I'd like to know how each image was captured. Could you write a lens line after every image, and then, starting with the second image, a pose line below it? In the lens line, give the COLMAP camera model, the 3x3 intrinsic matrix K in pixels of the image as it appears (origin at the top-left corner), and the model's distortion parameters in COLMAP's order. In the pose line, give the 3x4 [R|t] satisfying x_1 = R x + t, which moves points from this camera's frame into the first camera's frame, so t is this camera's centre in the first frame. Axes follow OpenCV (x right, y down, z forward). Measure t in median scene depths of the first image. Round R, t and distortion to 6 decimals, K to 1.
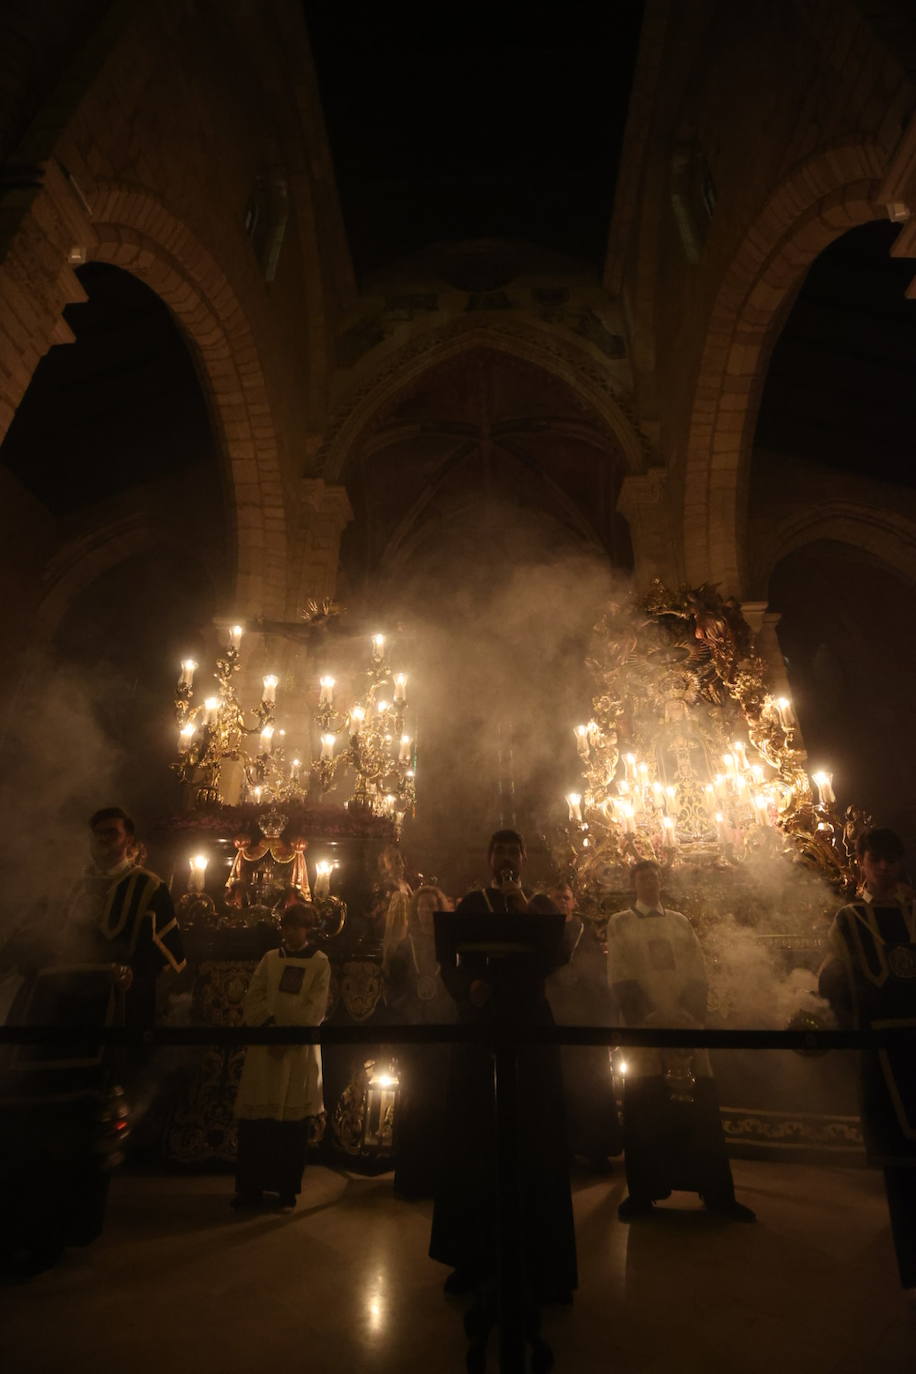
lens RADIAL K [[601.5, 0, 461.7], [0, 601.5, 691.5], [0, 0, 1]] dist [-0.004995, -0.000037]
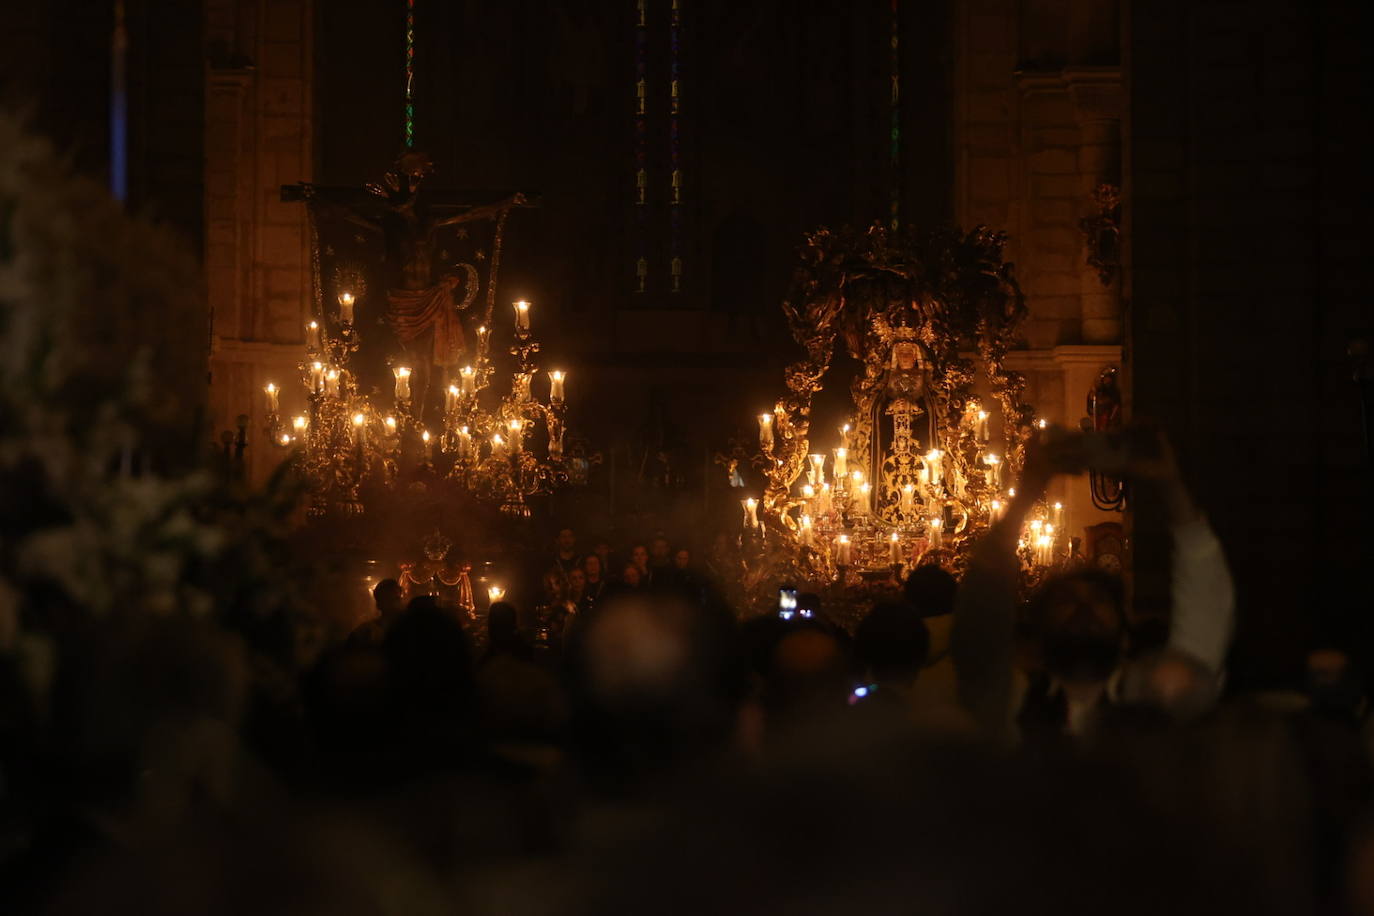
lens RADIAL K [[3138.1, 0, 663.3], [0, 3138.1, 441.8], [0, 0, 1]] dist [0.024974, 0.000000]
pose [[0.996295, 0.003013, 0.085950, -0.338067], [-0.035271, 0.925789, 0.376392, -1.638764], [-0.078438, -0.378029, 0.922465, -3.214909]]
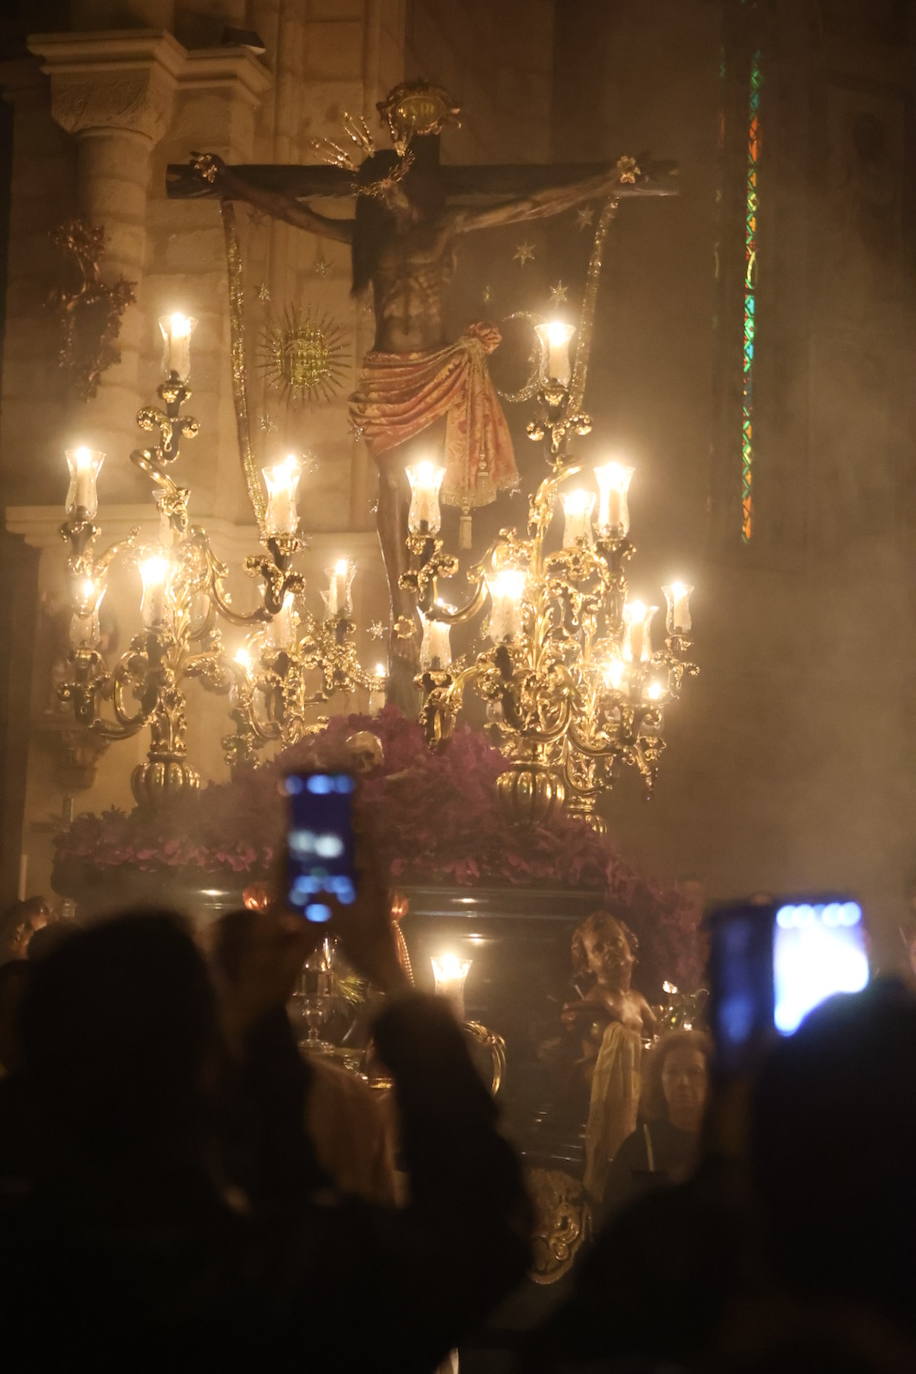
lens RADIAL K [[2784.3, 0, 433.9], [0, 2784.3, 674.1], [0, 0, 1]] dist [0.003911, 0.000000]
pose [[0.977787, 0.002927, -0.209579, 0.156347], [0.063423, 0.948896, 0.309152, -0.452964], [0.199774, -0.315577, 0.927632, -0.693201]]
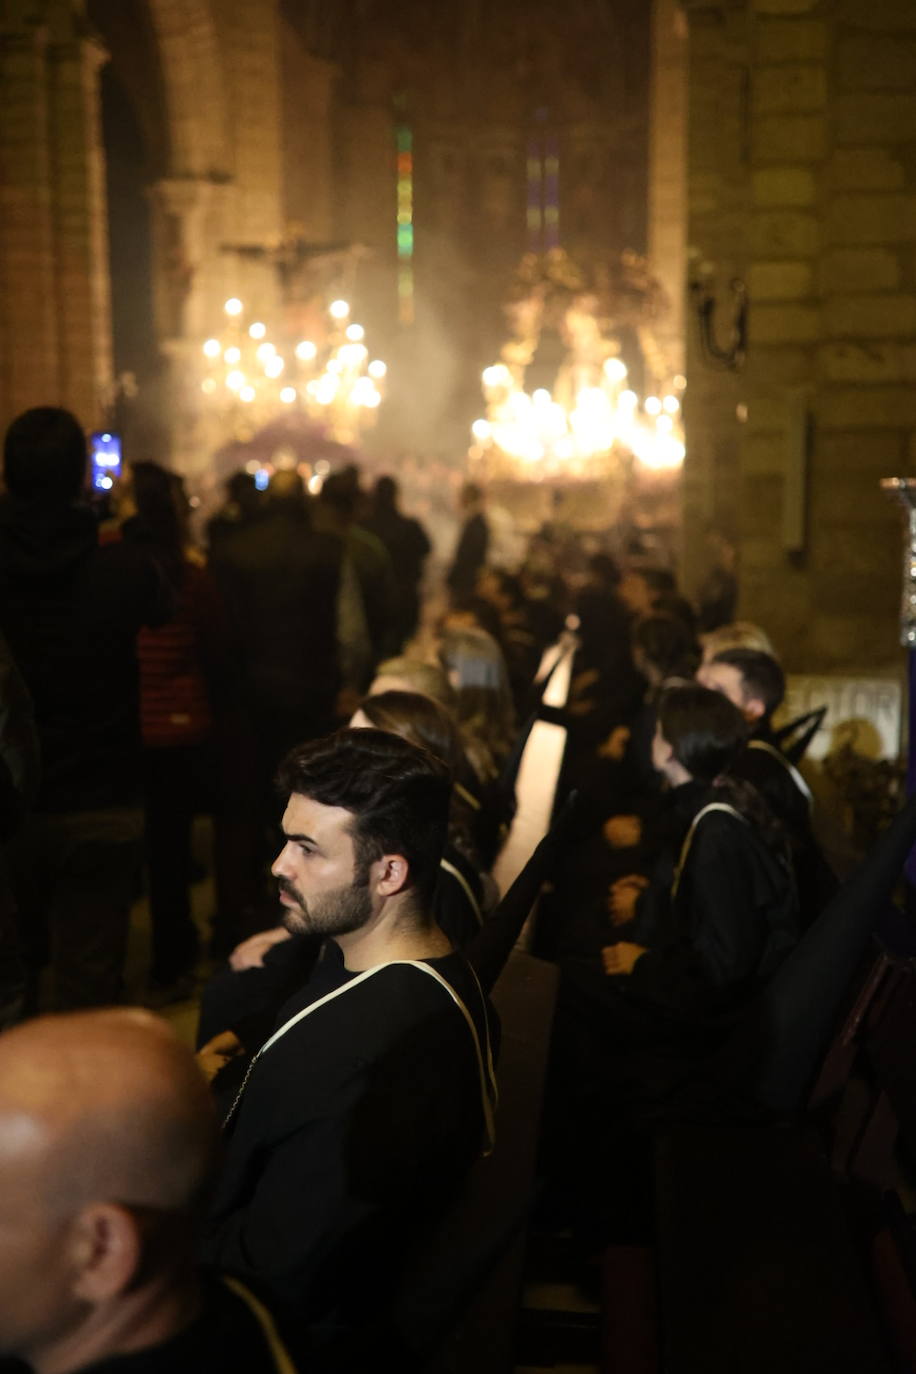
lens RADIAL K [[1330.3, 0, 448.9], [0, 1330.3, 693.4], [0, 0, 1]] dist [-0.043520, 0.000000]
pose [[0.996530, 0.003304, -0.083167, 0.377870], [0.043162, 0.833847, 0.550306, -1.060180], [0.071167, -0.551986, 0.830811, -2.026988]]
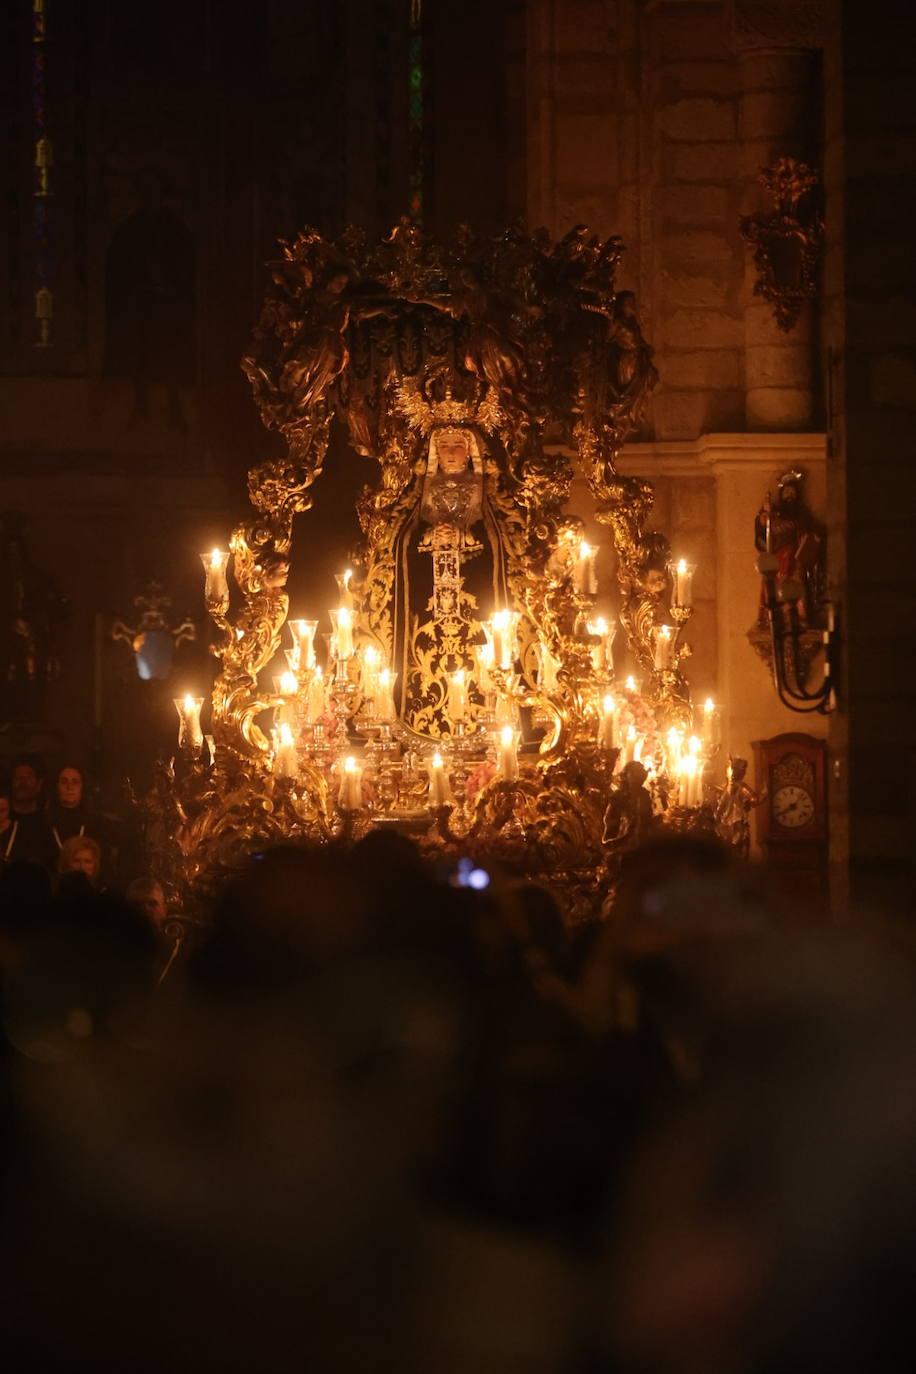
lens RADIAL K [[5225.8, 0, 453.7], [0, 5225.8, 686.9], [0, 0, 1]] dist [0.147865, 0.000000]
pose [[0.985218, -0.004224, 0.171255, -0.356703], [-0.063199, 0.920216, 0.386276, -1.577882], [-0.159223, -0.391389, 0.906346, -3.085470]]
